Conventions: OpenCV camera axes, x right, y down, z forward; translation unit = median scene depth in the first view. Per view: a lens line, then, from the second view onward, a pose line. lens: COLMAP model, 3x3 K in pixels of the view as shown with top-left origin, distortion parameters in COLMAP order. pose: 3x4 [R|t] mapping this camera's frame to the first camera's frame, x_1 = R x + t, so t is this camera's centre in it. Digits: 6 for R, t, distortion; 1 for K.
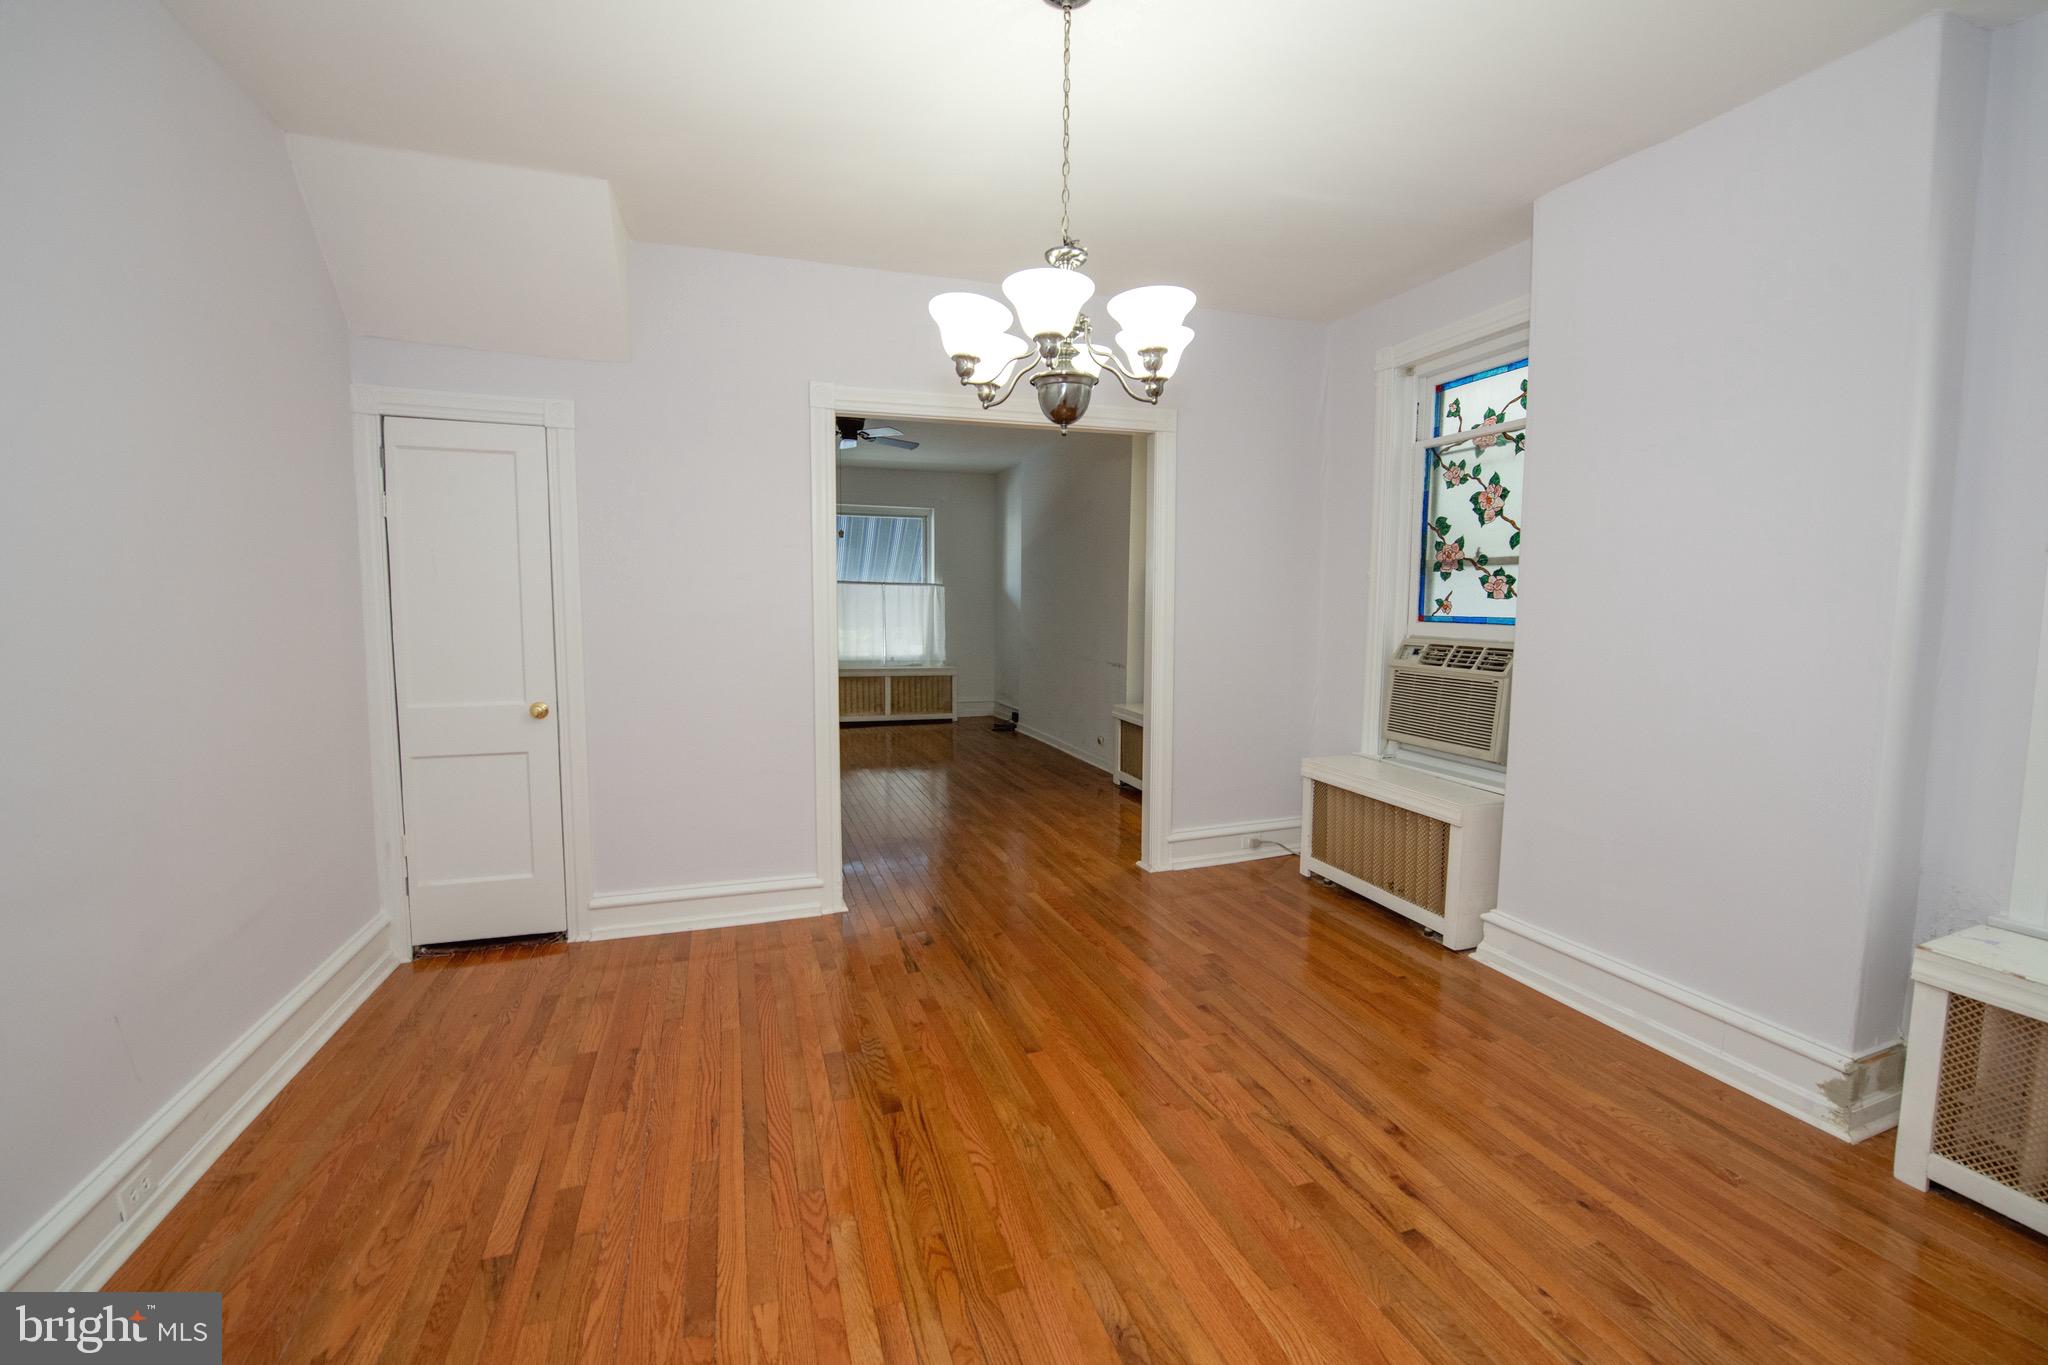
lens RADIAL K [[845.5, 0, 1050.6], [0, 845.5, 677.3], [0, 0, 1]] dist [-0.018045, -0.000880]
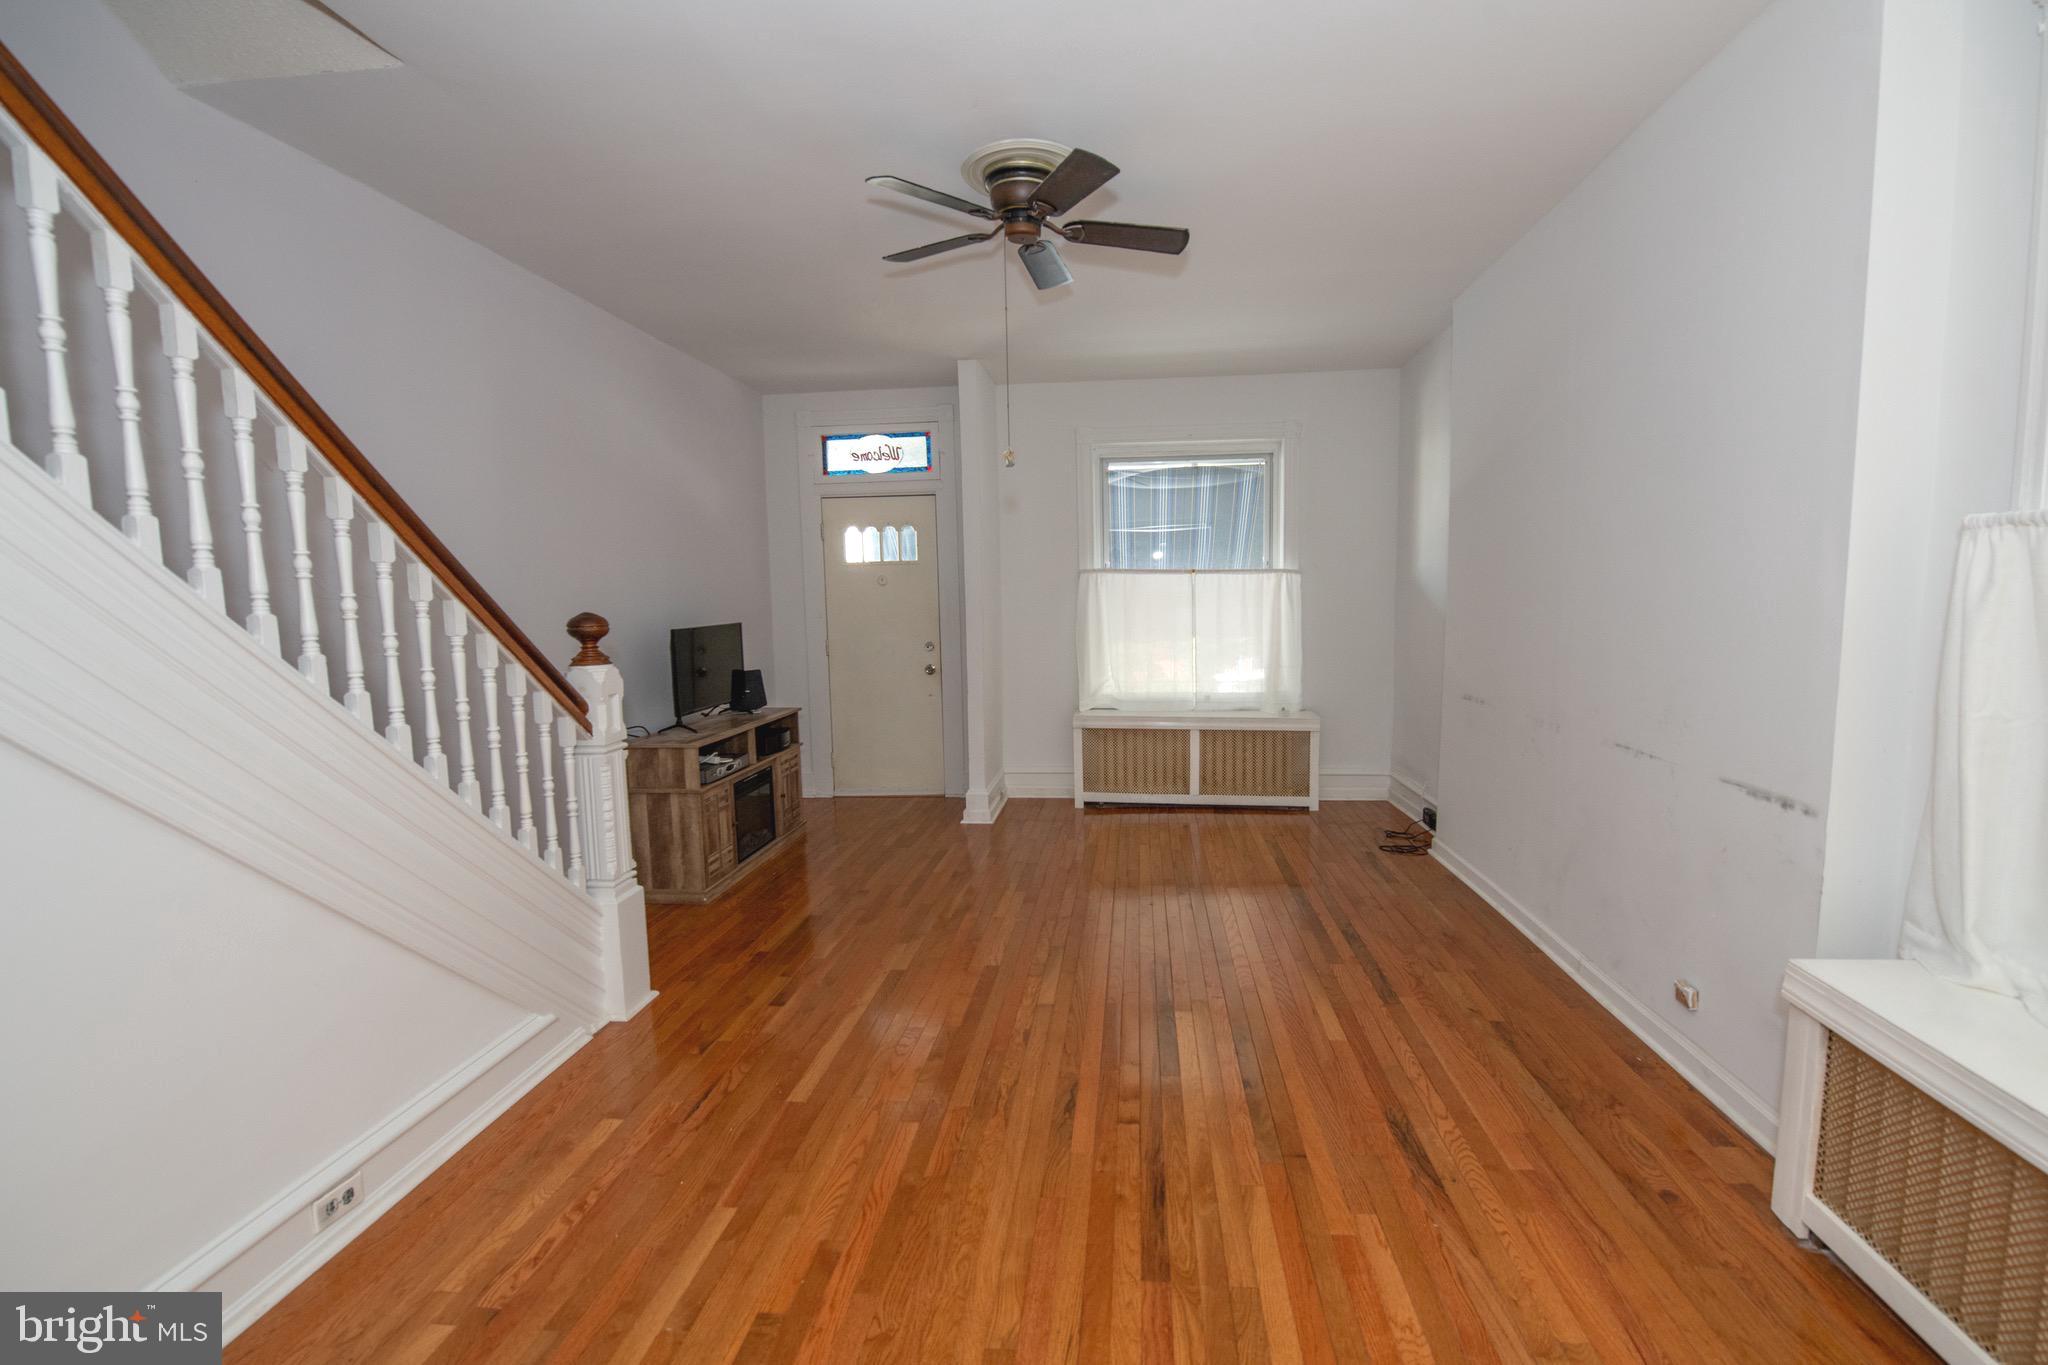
lens RADIAL K [[845.5, 0, 1050.6], [0, 845.5, 677.3], [0, 0, 1]] dist [-0.018045, -0.000880]
pose [[0.891561, 0.018295, -0.452531, -0.041503], [-0.014298, 0.999823, 0.012251, -0.106463], [0.452675, -0.004452, 0.891664, 1.052014]]
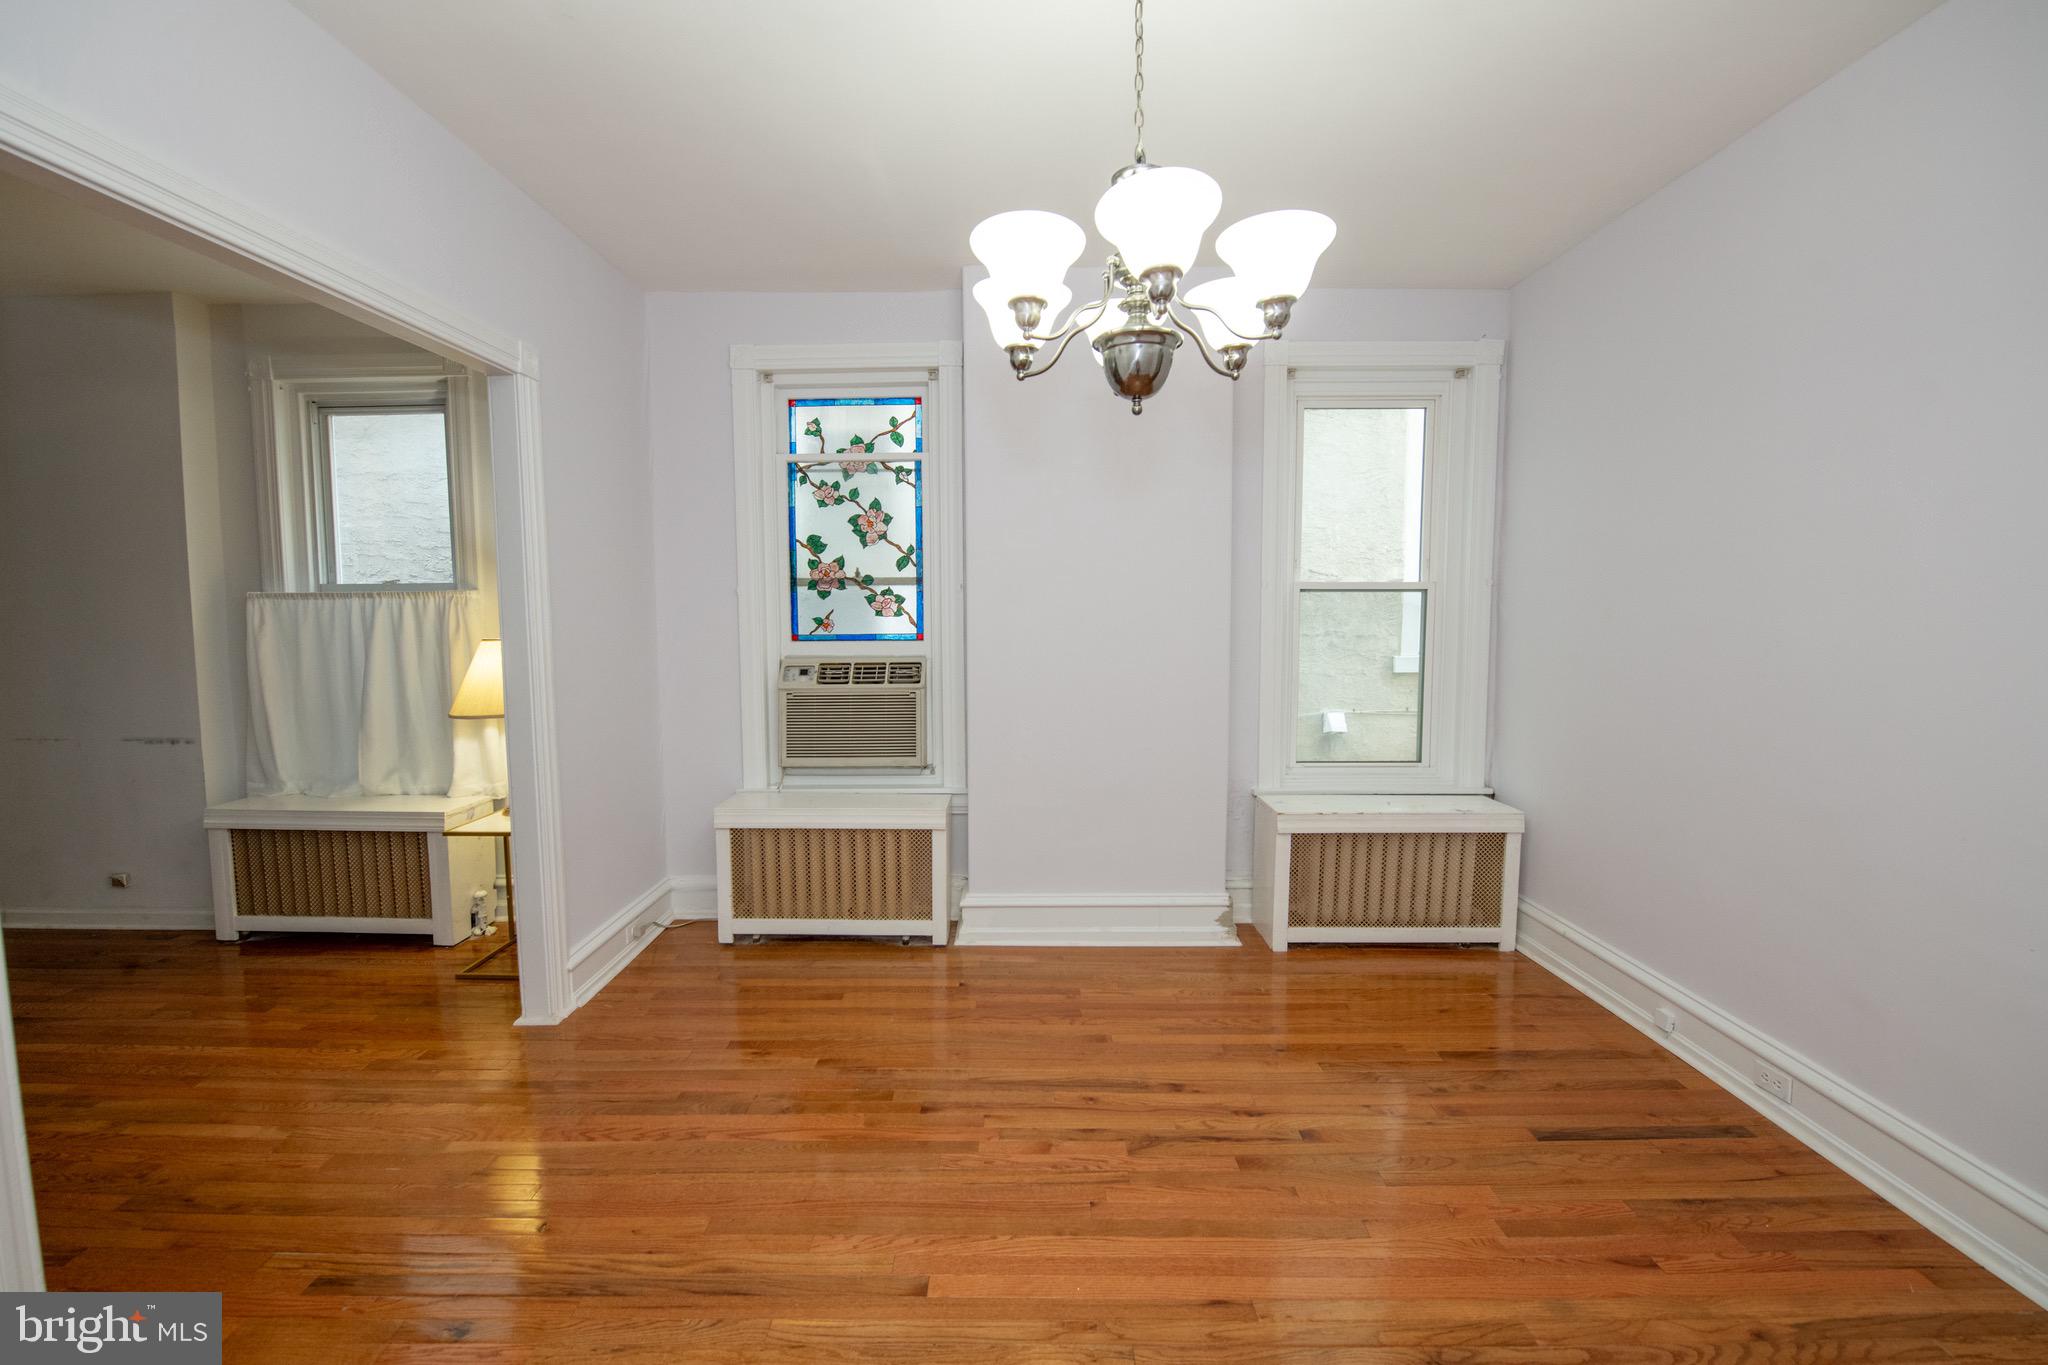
lens RADIAL K [[835.6, 0, 1013.9], [0, 835.6, 683.7], [0, 0, 1]] dist [-0.015670, -0.000349]
pose [[0.364368, -0.088833, 0.927009, -0.398693], [0.096097, 0.993712, 0.057454, -0.052572], [-0.926284, 0.068148, 0.370613, 0.449490]]
